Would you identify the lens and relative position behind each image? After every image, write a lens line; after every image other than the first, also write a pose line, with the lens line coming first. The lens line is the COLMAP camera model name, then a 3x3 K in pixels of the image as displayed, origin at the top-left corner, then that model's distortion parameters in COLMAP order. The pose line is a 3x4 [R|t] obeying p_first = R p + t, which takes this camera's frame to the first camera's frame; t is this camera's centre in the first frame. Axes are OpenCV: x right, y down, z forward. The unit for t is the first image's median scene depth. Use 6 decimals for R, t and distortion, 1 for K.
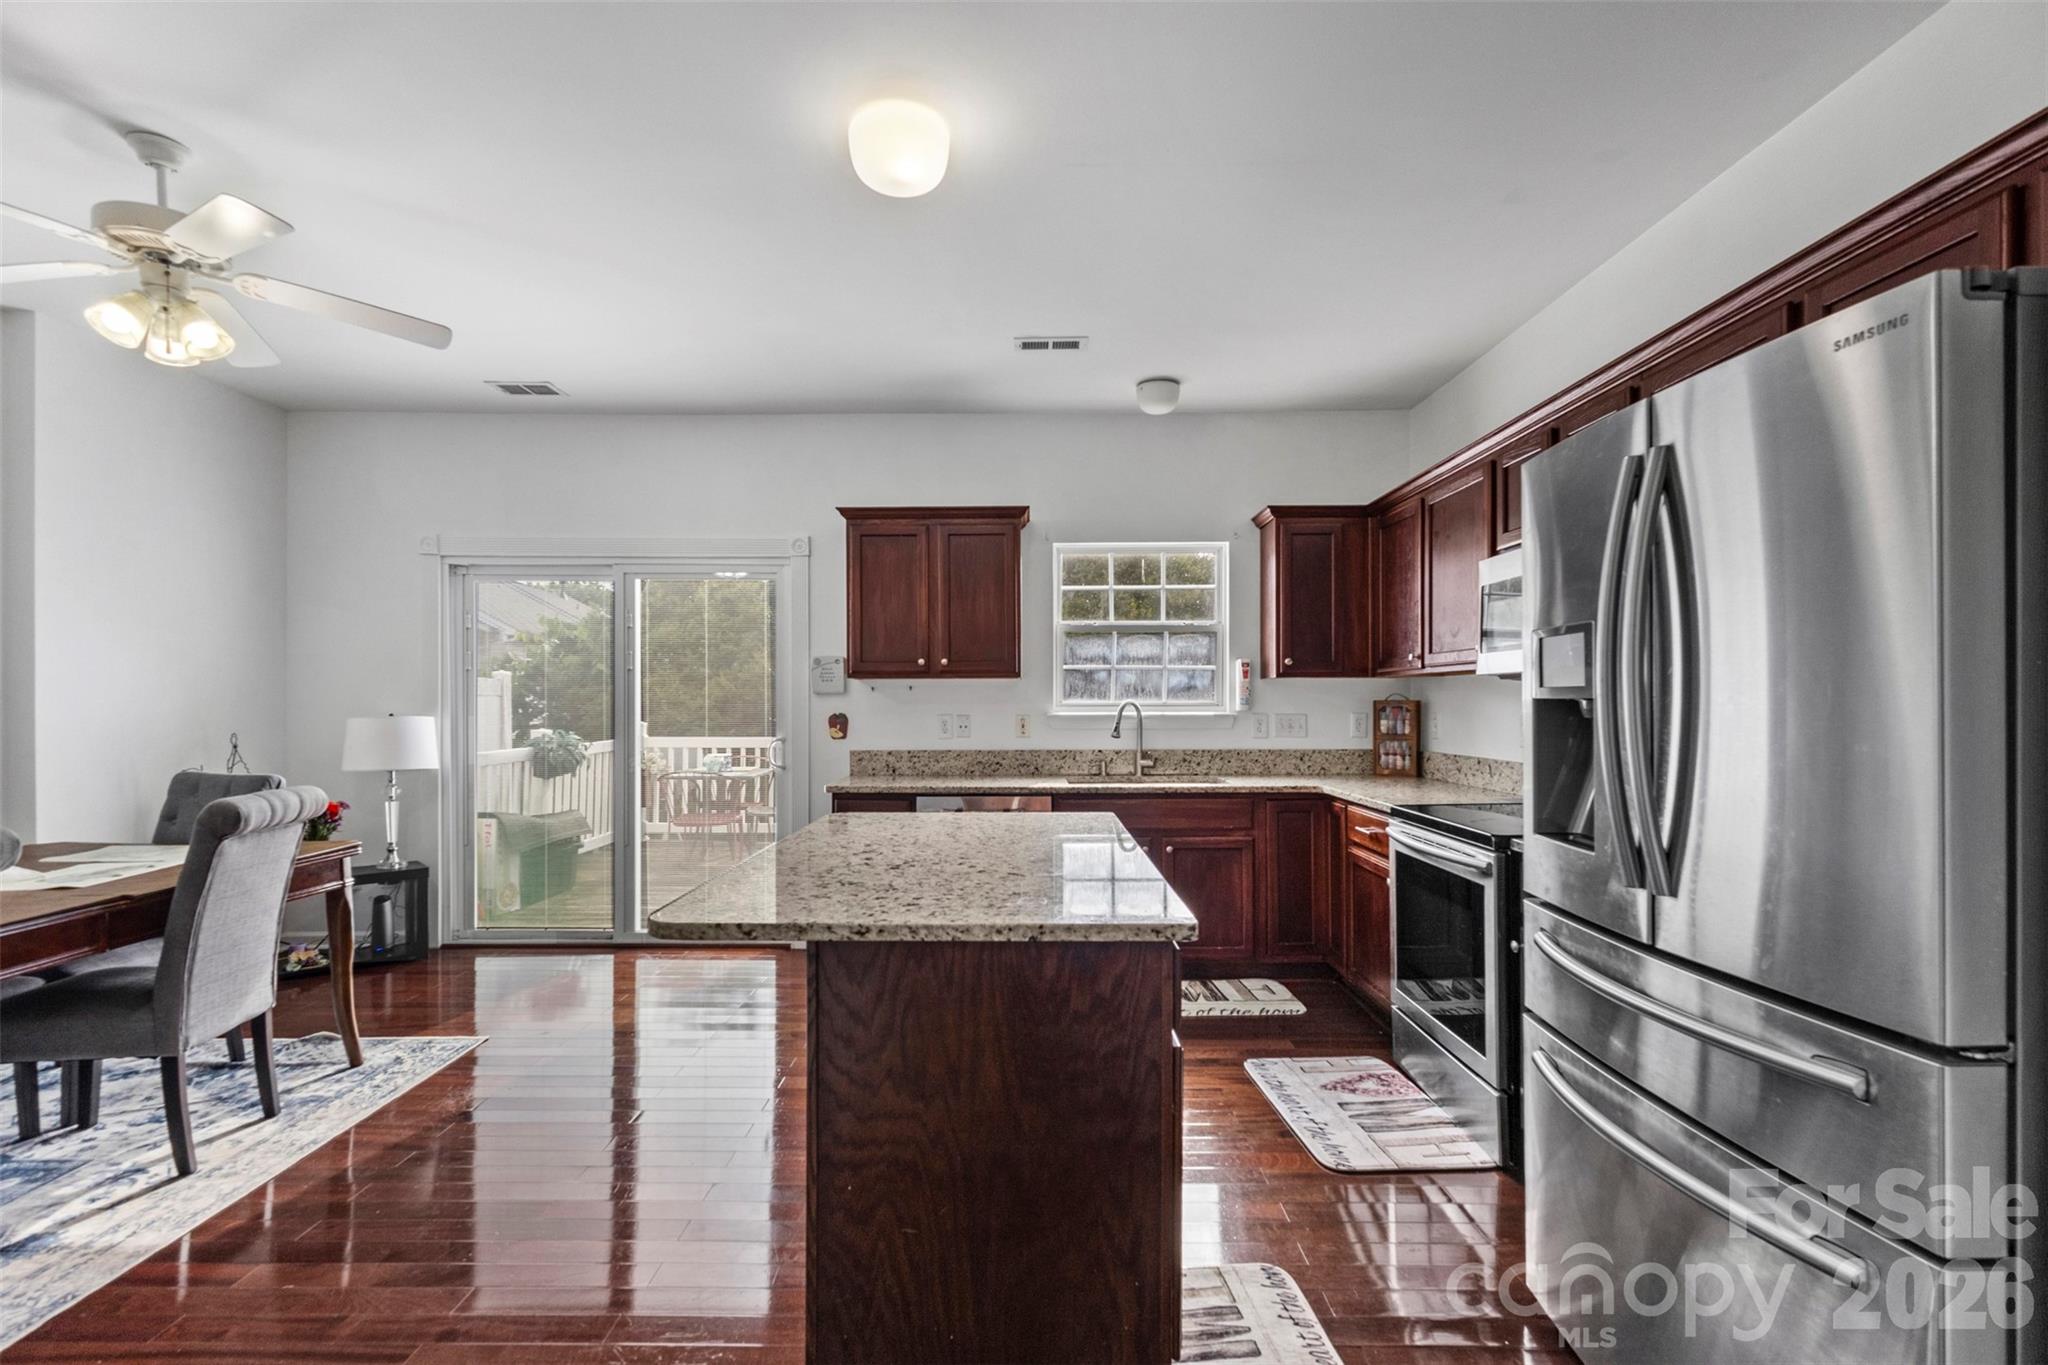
lens RADIAL K [[948.3, 0, 1022.3], [0, 948.3, 702.5], [0, 0, 1]] dist [0.007524, -0.000497]
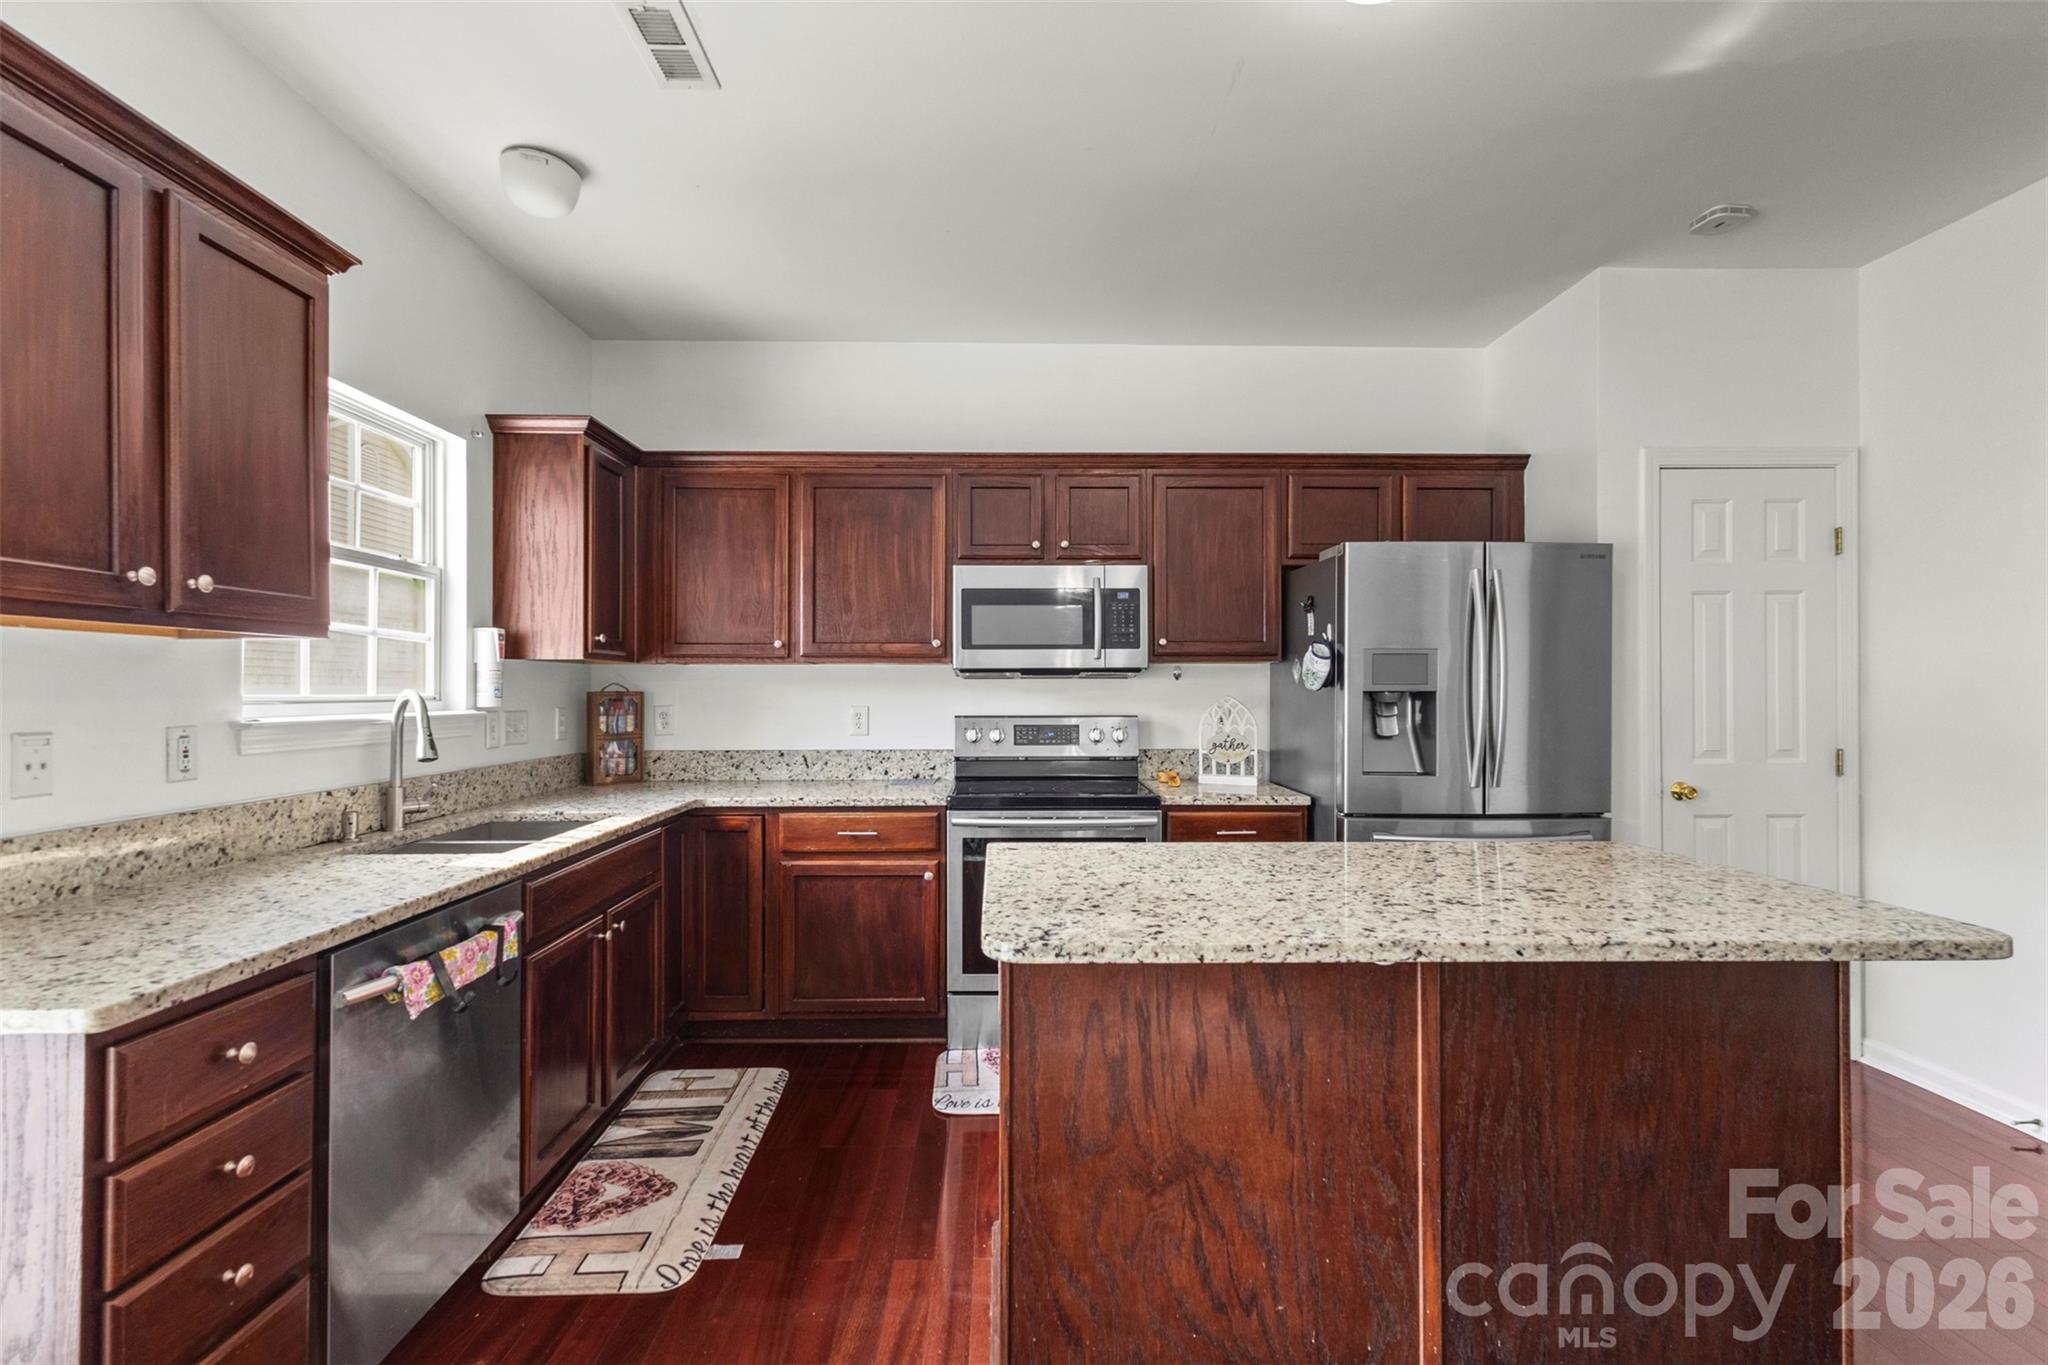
lens RADIAL K [[948.3, 0, 1014.9], [0, 948.3, 689.2], [0, 0, 1]] dist [0.007524, -0.000497]
pose [[-0.025445, 0.003223, 0.999671, -0.456699], [0.000794, 0.999995, -0.003204, -0.001340], [-0.999676, 0.000712, -0.025447, 0.705096]]
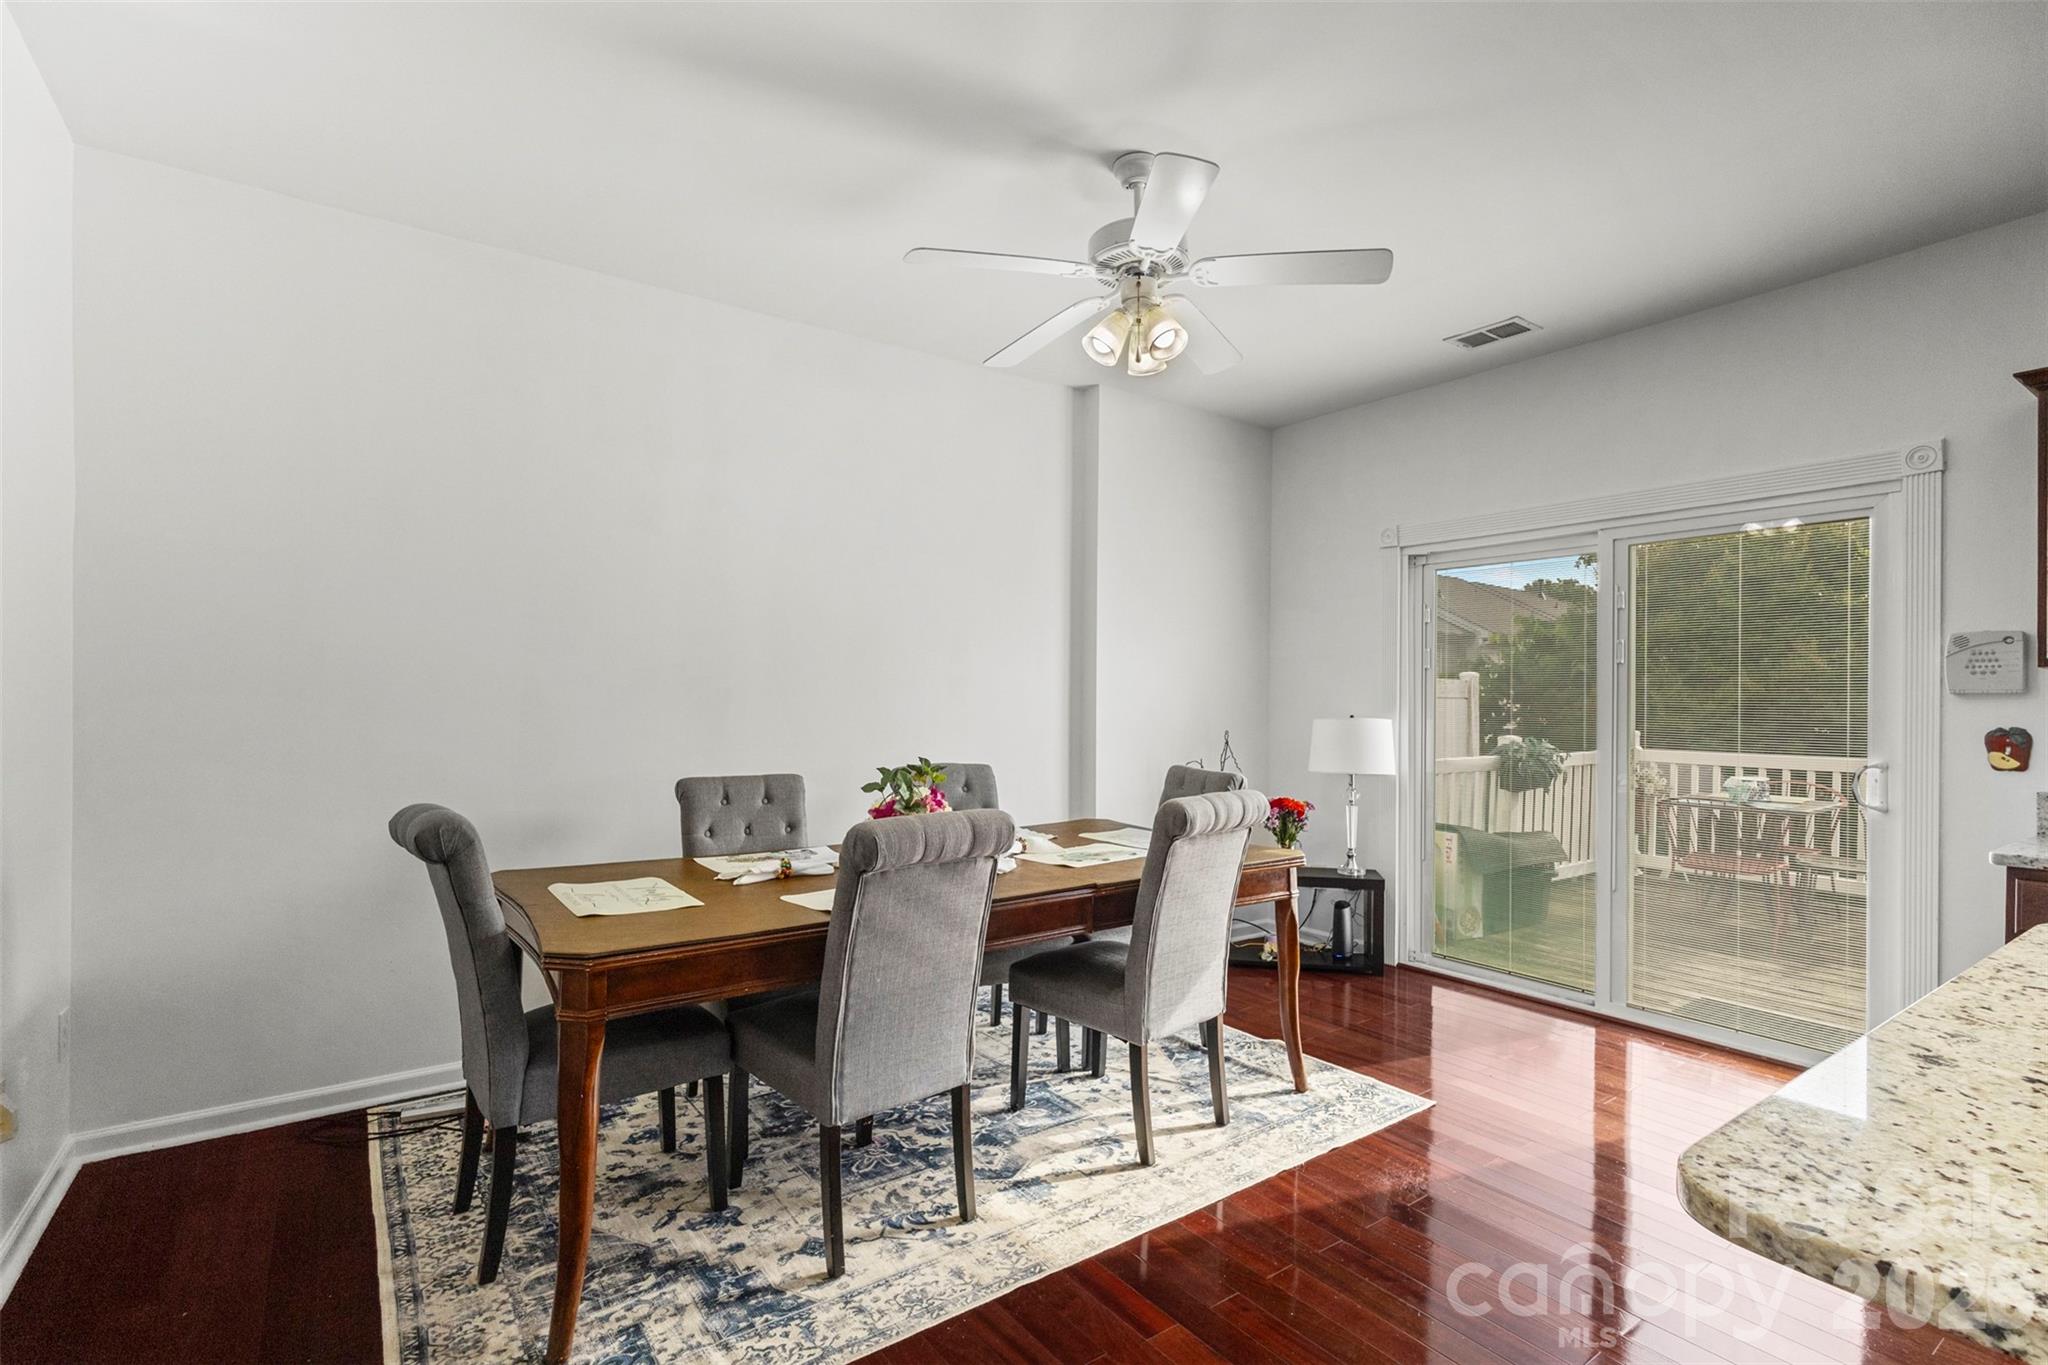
lens RADIAL K [[948.3, 0, 1025.1], [0, 948.3, 703.1], [0, 0, 1]] dist [0.007524, -0.000497]
pose [[0.583443, 0.005797, -0.812134, -0.074660], [-0.008951, 0.999960, 0.000707, 0.001338], [0.812105, 0.006857, 0.583471, 0.172287]]
